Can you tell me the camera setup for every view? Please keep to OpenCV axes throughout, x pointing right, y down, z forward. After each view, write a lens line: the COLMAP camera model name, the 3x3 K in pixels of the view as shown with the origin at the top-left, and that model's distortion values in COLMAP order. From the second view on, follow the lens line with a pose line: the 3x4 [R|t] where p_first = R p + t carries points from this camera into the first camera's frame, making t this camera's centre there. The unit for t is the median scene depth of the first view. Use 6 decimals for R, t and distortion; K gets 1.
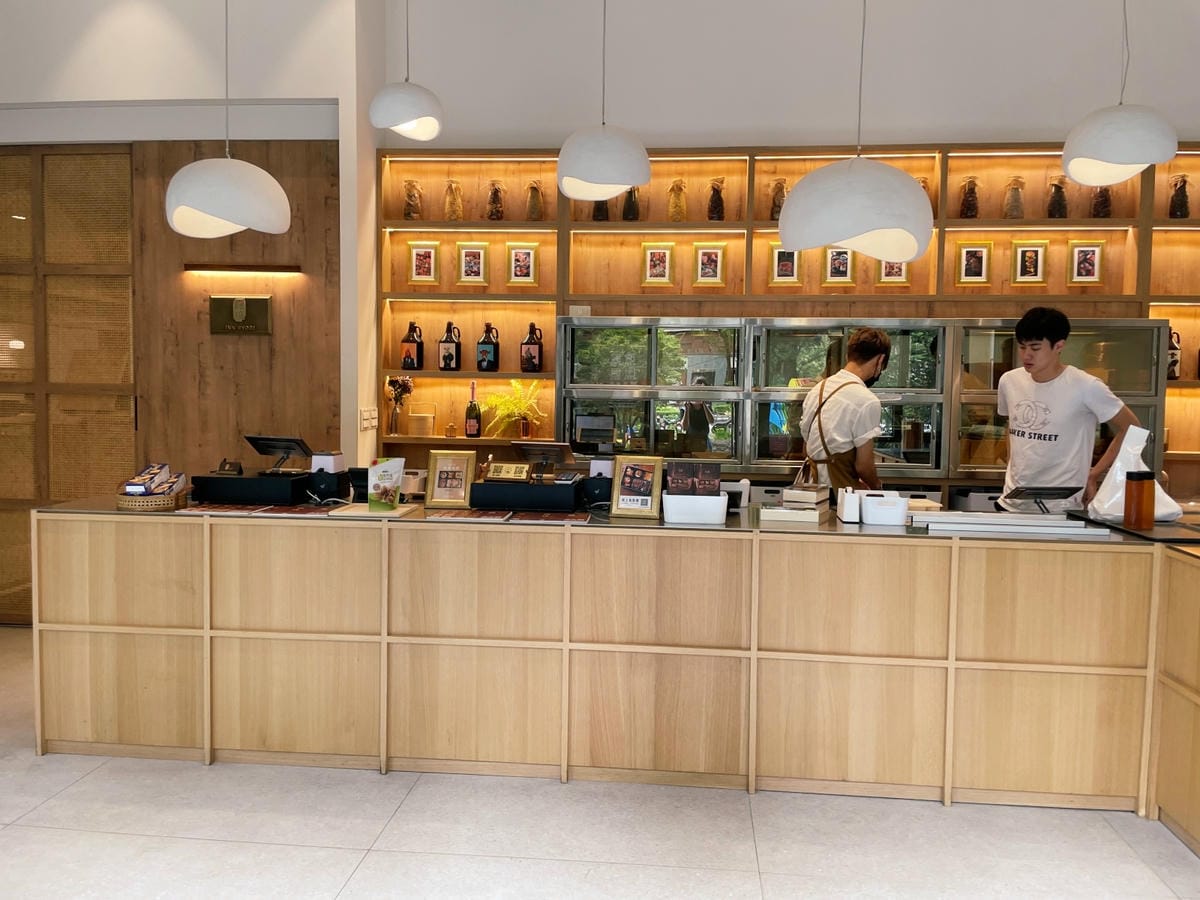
lens RADIAL K [[928.4, 0, 599.4], [0, 928.4, 448.3], [0, 0, 1]] dist [-0.003488, 0.000323]
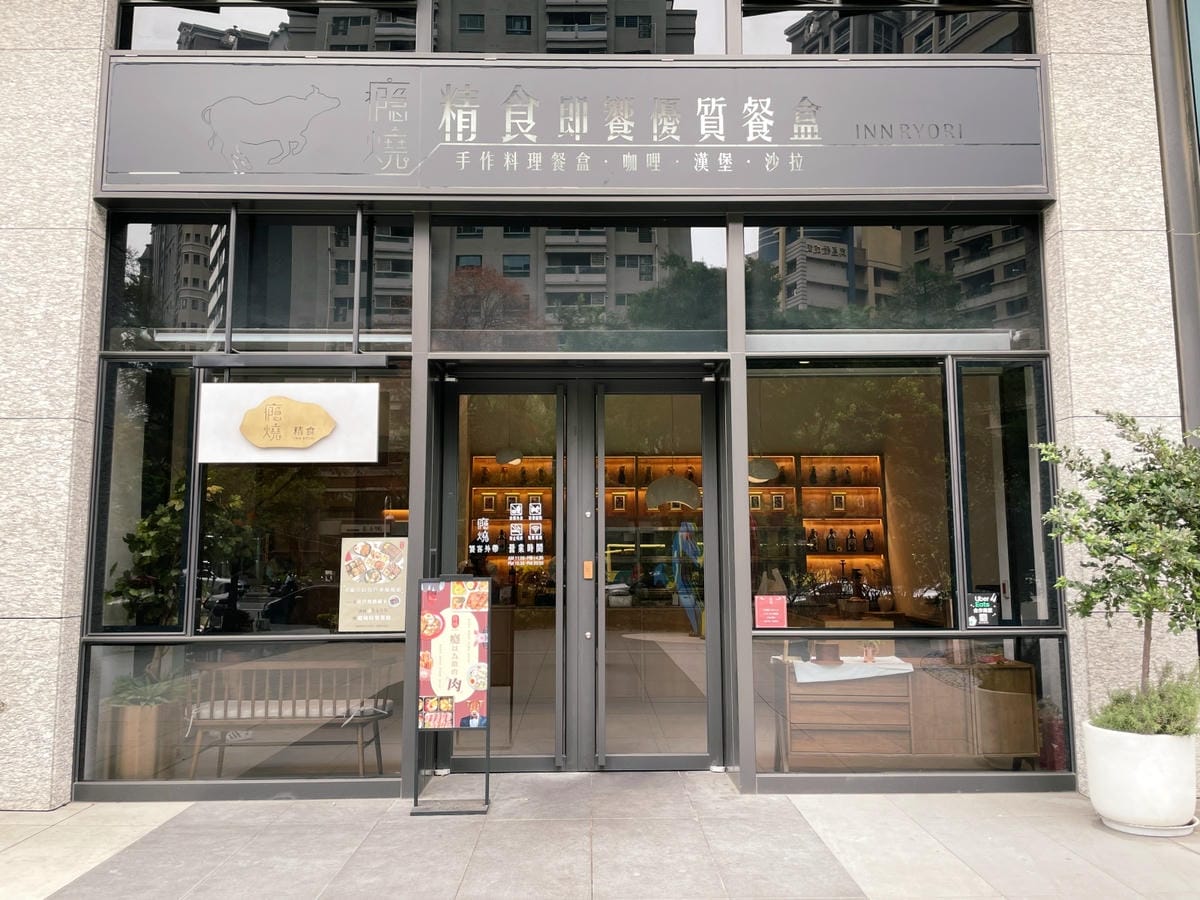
lens RADIAL K [[928.4, 0, 602.0], [0, 928.4, 444.9], [0, 0, 1]] dist [-0.003488, 0.000323]
pose [[0.995125, -0.006623, 0.098394, -0.143264], [0.024134, 0.983758, -0.177869, 0.063408], [-0.095618, 0.179376, 0.979123, -1.218574]]
